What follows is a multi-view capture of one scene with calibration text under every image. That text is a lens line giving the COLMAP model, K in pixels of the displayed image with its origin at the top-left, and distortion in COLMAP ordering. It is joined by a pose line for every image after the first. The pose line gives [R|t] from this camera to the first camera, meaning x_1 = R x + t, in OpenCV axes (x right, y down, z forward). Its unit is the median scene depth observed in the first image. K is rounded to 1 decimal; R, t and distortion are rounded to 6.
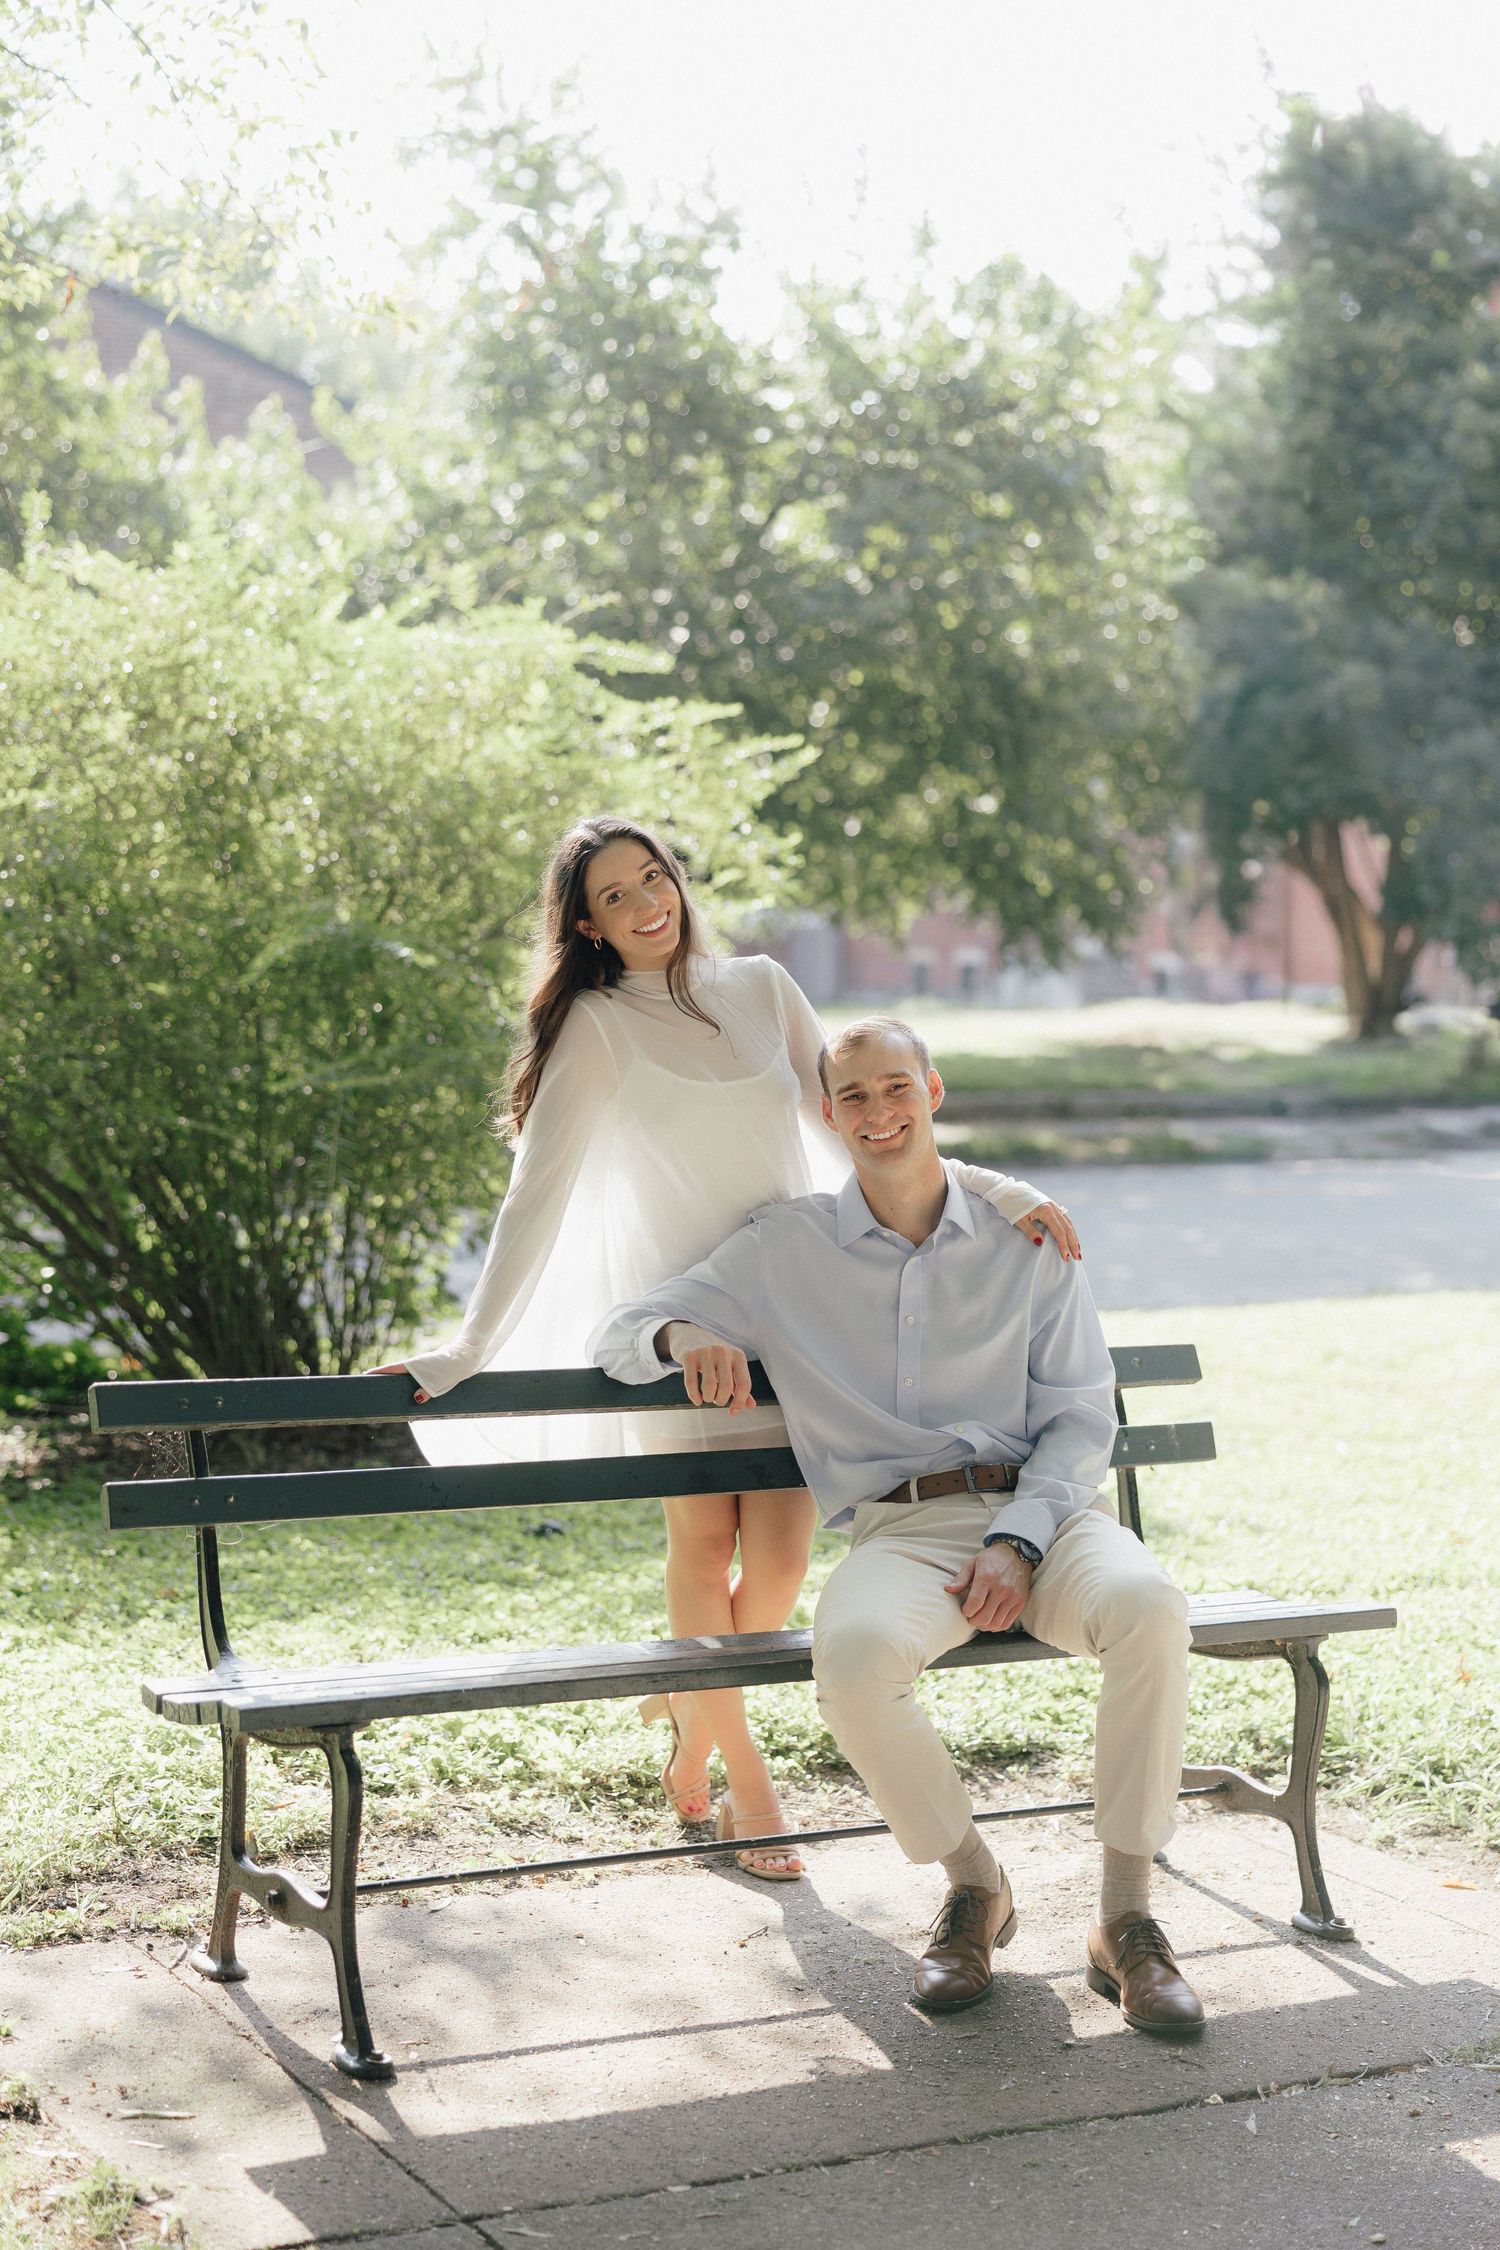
lens RADIAL K [[3584.1, 0, 731.4], [0, 3584.1, 1117.6], [0, 0, 1]] dist [-0.006907, 0.000000]
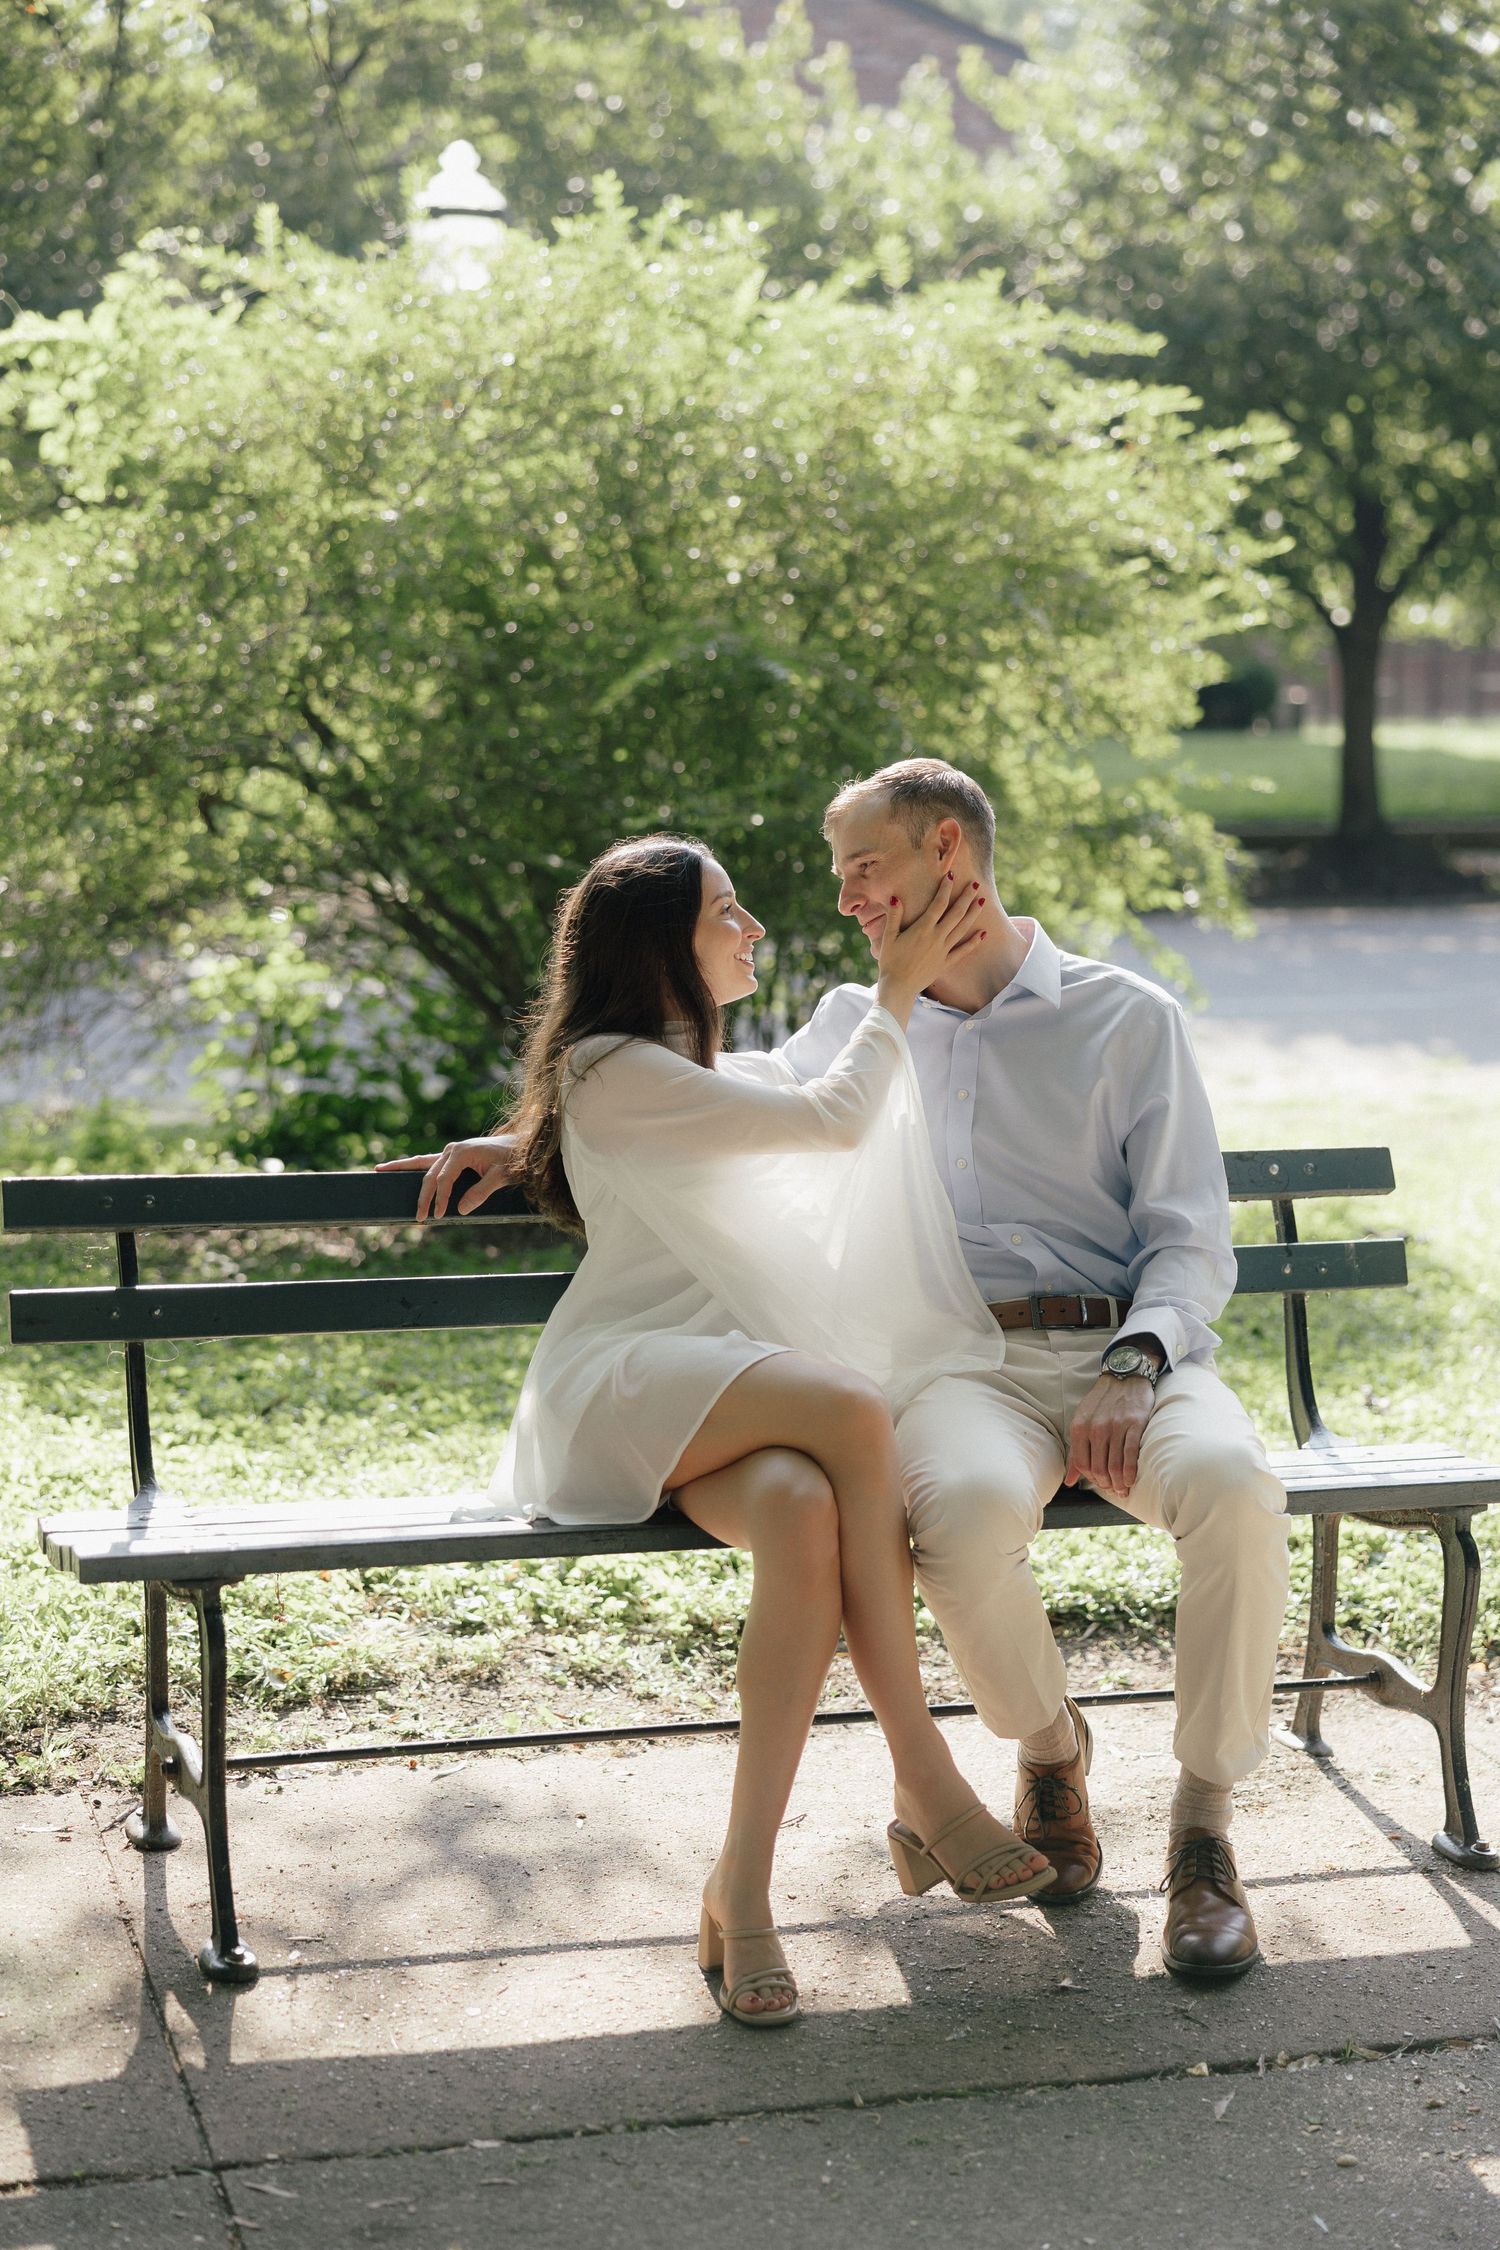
lens RADIAL K [[3769.4, 0, 737.9], [0, 3769.4, 1148.8], [0, 0, 1]] dist [-0.001341, 0.000000]
pose [[0.979005, 0.019543, -0.202896, 0.083629], [-0.002725, 0.996559, 0.082843, -0.004779], [0.203817, -0.080551, 0.975690, 0.057549]]
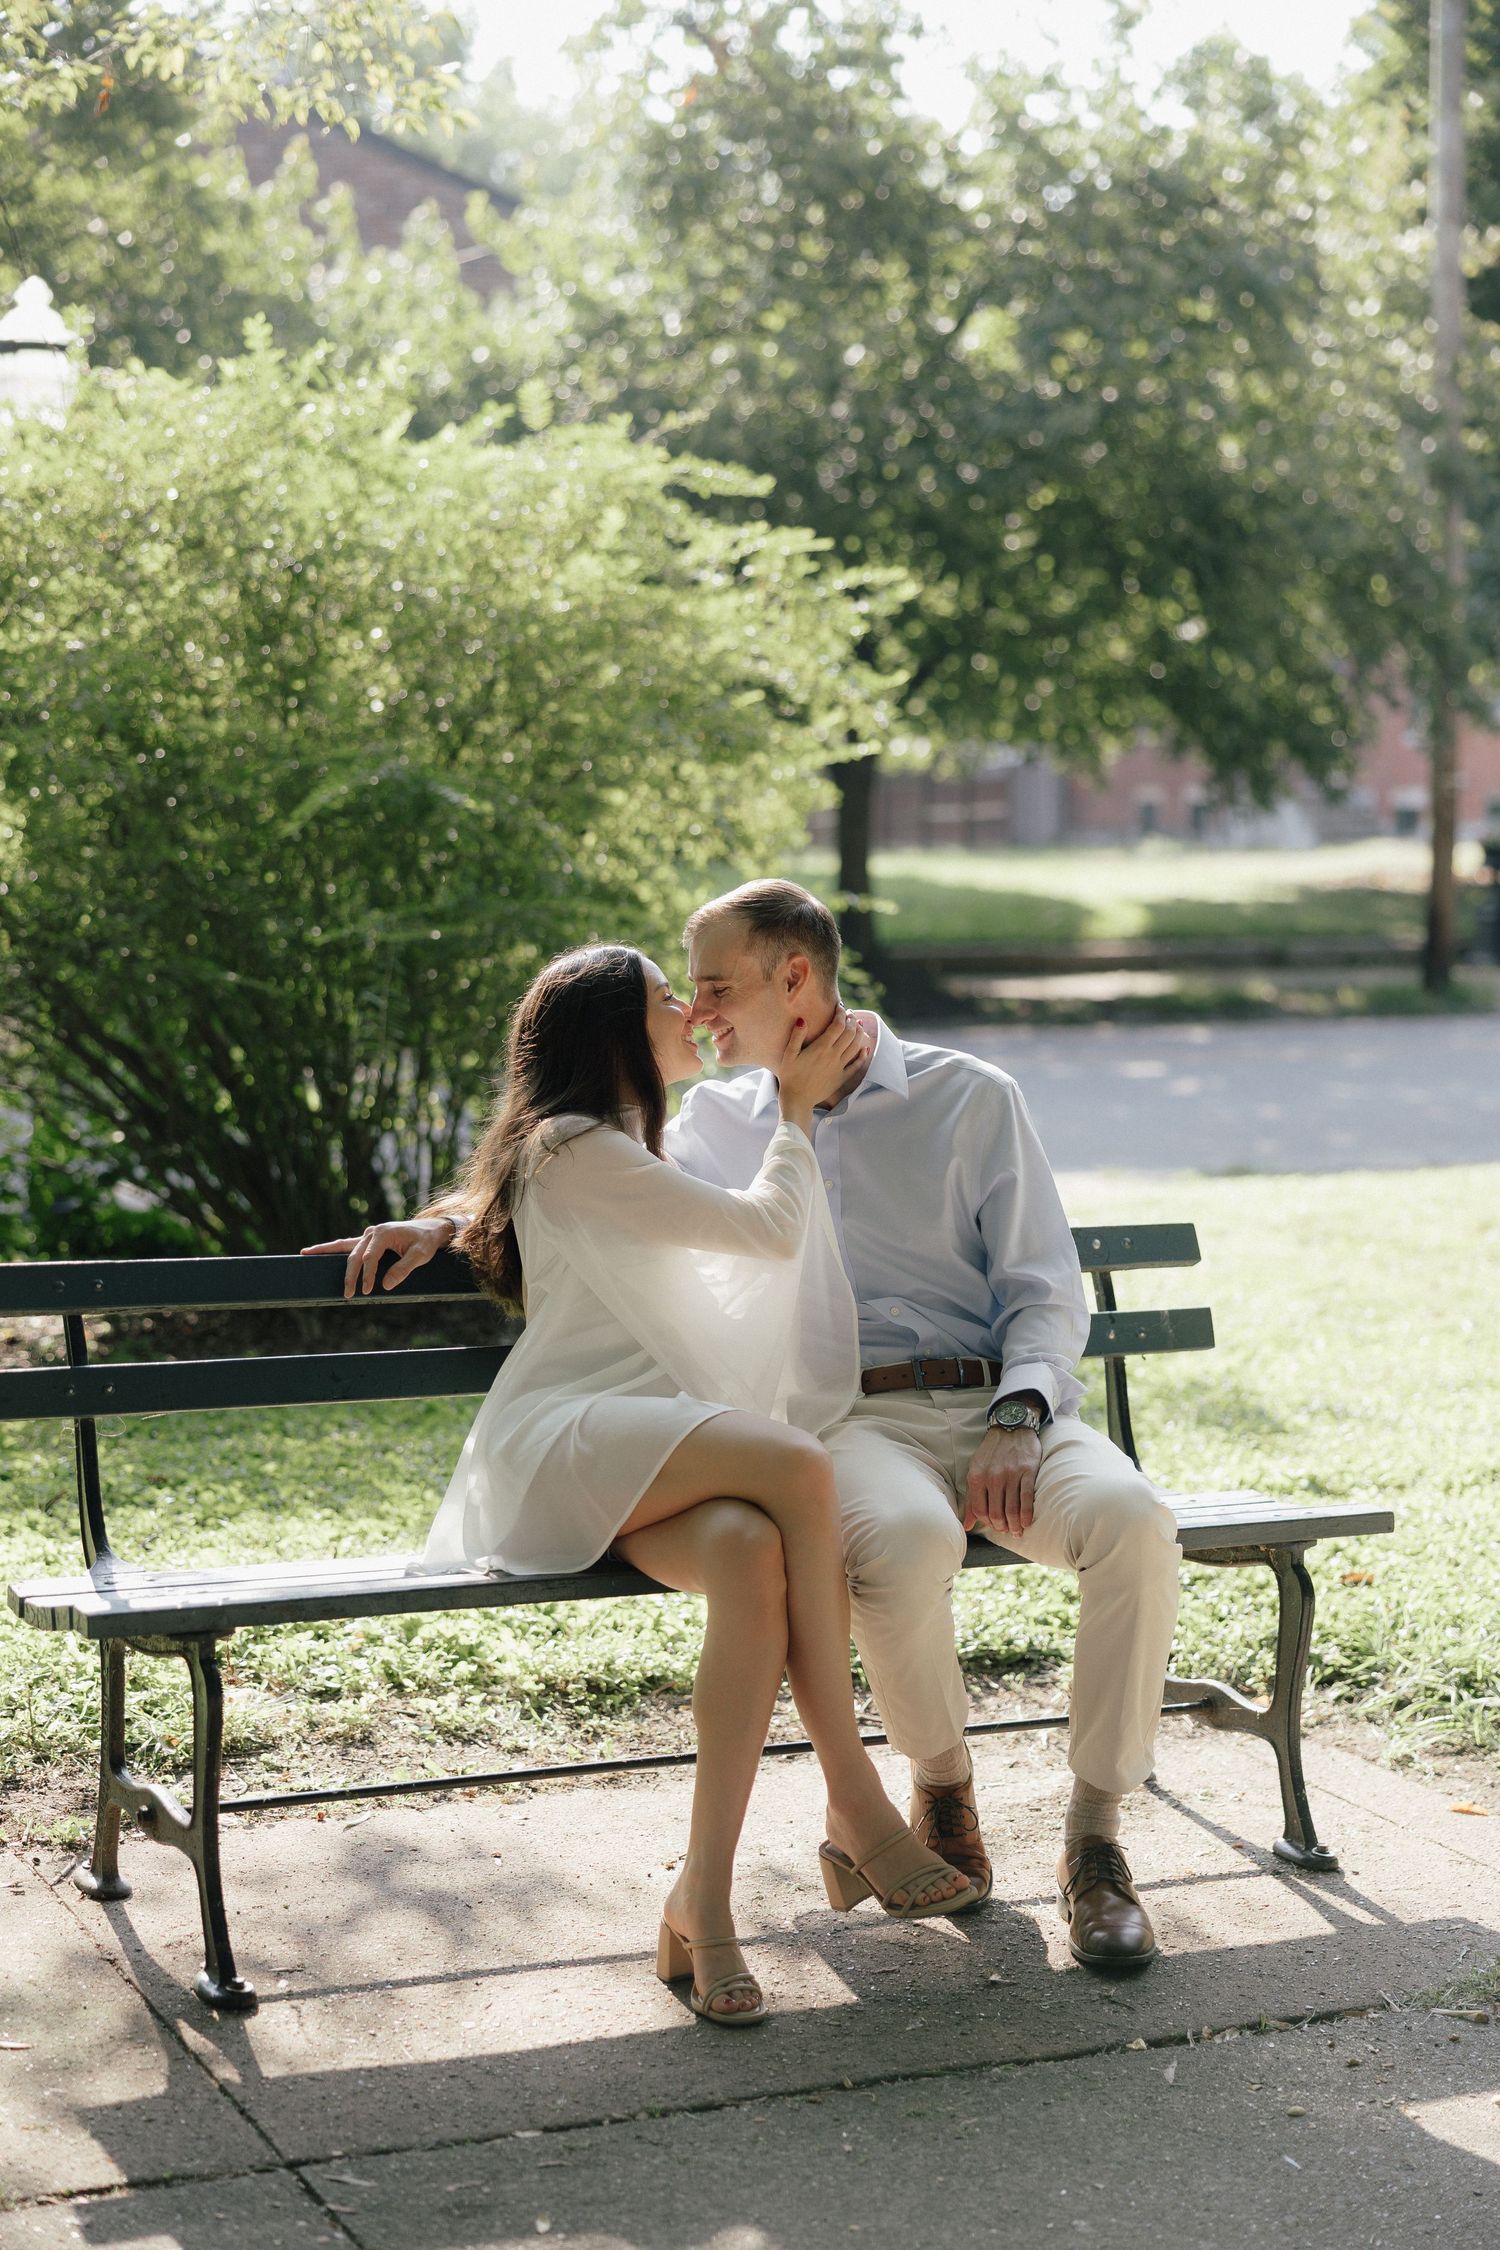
lens RADIAL K [[3769.4, 0, 717.3], [0, 3769.4, 1152.4], [0, 0, 1]] dist [-0.001341, 0.000000]
pose [[0.997924, 0.001078, -0.064392, 0.036593], [0.002103, 0.998781, 0.049315, -0.001487], [0.064367, -0.049348, 0.996705, 0.014935]]
